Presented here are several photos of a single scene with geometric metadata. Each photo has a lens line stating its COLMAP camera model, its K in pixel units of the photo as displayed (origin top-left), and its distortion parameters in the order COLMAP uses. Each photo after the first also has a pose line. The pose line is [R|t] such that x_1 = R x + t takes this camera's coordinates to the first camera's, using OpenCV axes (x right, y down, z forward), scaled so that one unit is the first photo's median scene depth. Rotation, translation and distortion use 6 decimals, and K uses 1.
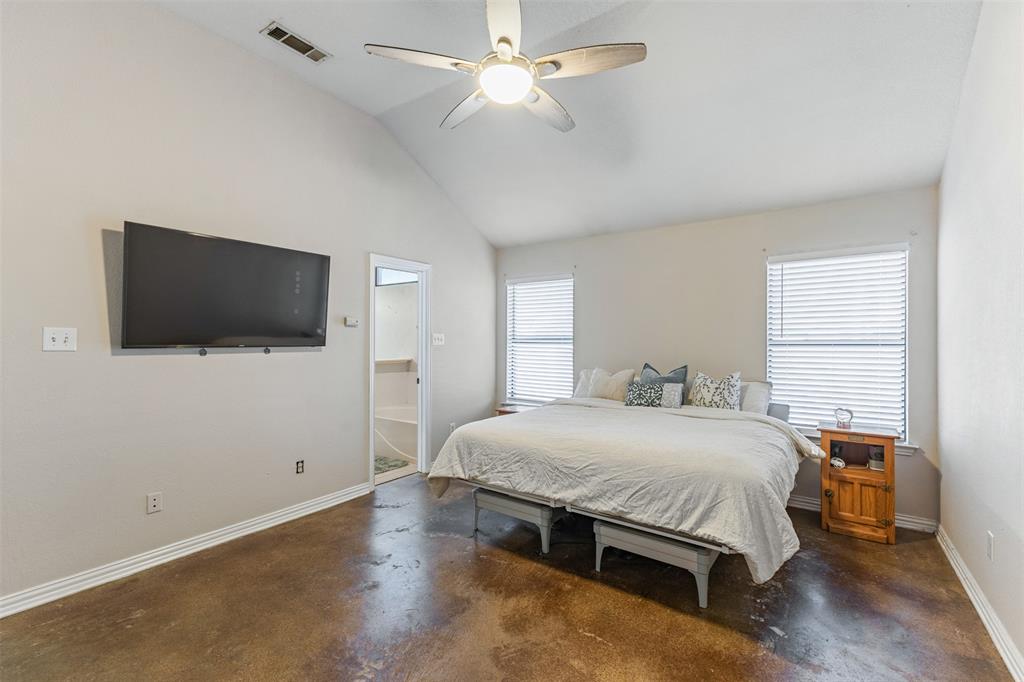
lens RADIAL K [[444.4, 0, 517.6], [0, 444.4, 345.8], [0, 0, 1]] dist [0.003883, 0.000746]
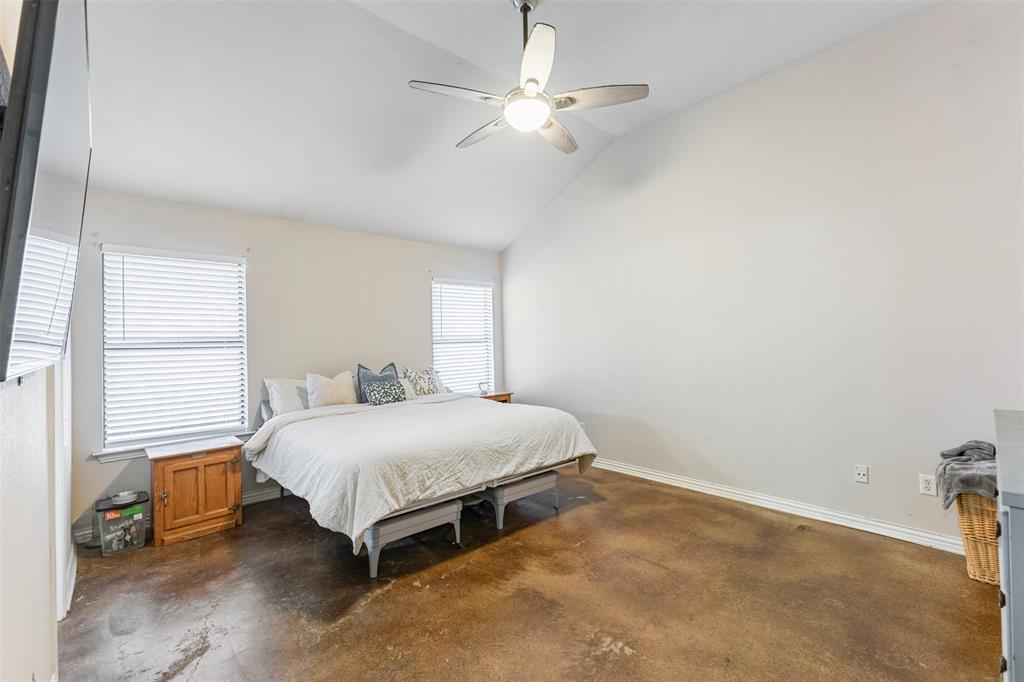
lens RADIAL K [[444.4, 0, 517.8], [0, 444.4, 335.0], [0, 0, 1]] dist [0.003883, 0.000746]
pose [[0.212936, 0.003946, 0.977058, -0.898826], [0.027756, 0.999564, -0.010086, -0.009109], [-0.976672, 0.029267, 0.212734, 0.611448]]
